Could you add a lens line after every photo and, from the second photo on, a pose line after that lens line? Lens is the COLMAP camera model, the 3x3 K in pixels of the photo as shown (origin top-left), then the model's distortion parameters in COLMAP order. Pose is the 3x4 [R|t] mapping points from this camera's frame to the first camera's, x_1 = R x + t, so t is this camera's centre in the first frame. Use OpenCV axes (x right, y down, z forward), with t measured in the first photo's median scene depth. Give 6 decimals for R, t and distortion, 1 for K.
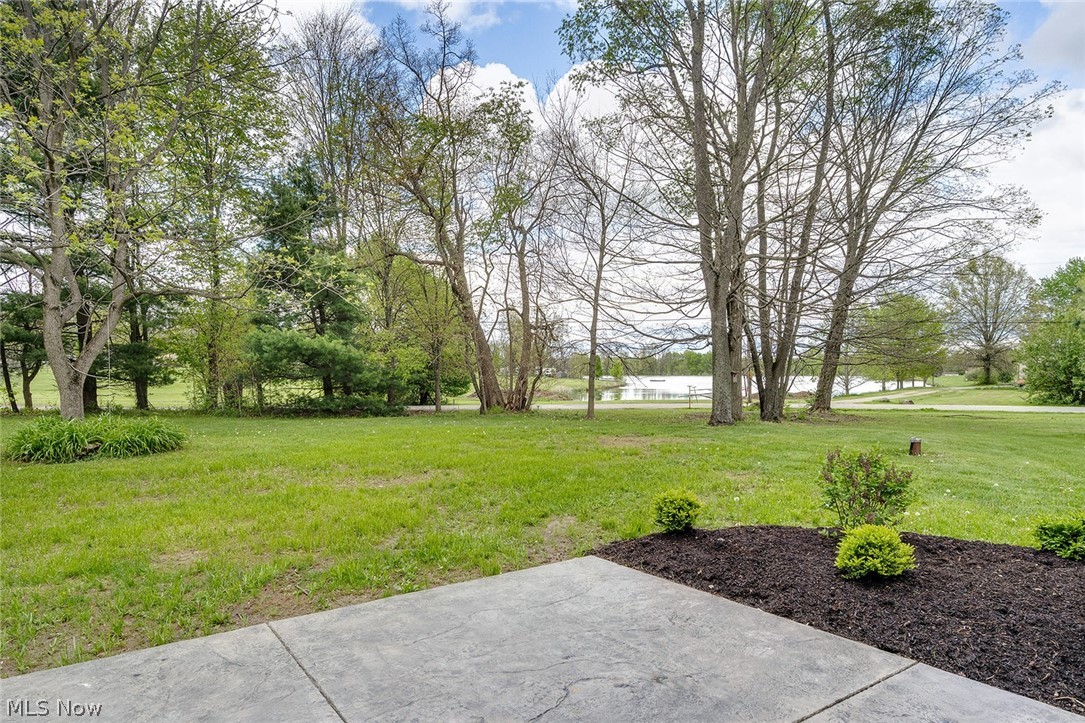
lens RADIAL K [[691.2, 0, 544.9], [0, 691.2, 370.0], [0, 0, 1]] dist [0.007542, 0.002474]
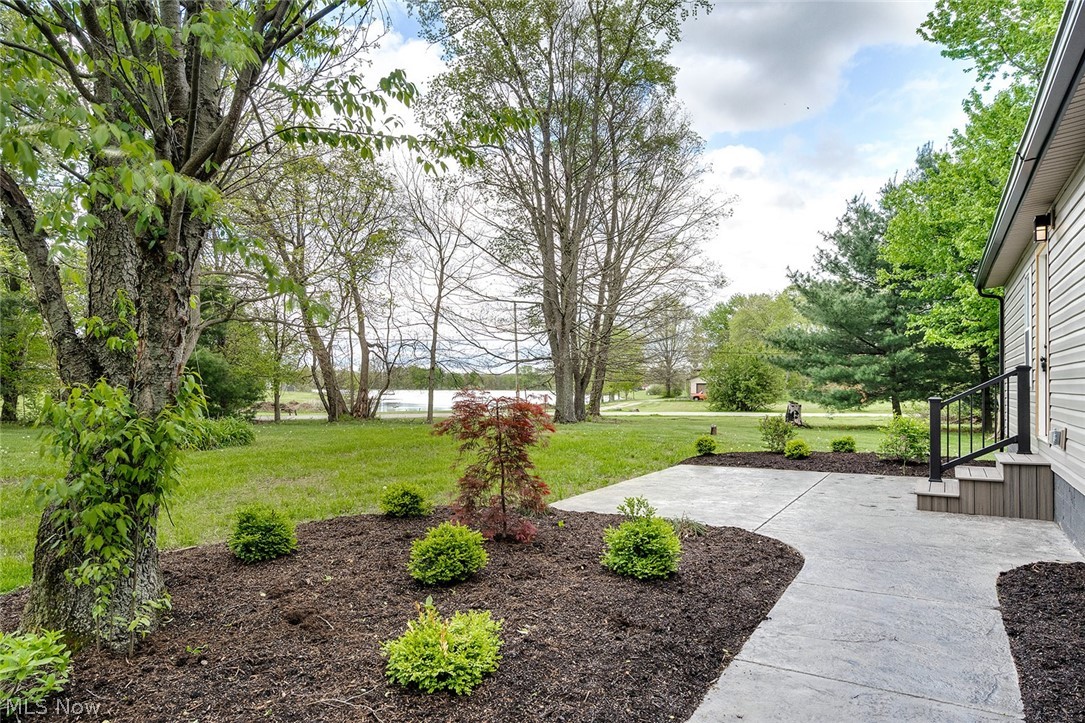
lens RADIAL K [[691.2, 0, 539.5], [0, 691.2, 358.8], [0, 0, 1]] dist [0.007542, 0.002474]
pose [[0.913217, 0.023884, 0.406773, -0.224815], [-0.008655, 0.999192, -0.039238, 0.002435], [-0.407382, 0.032312, 0.912686, -0.157190]]
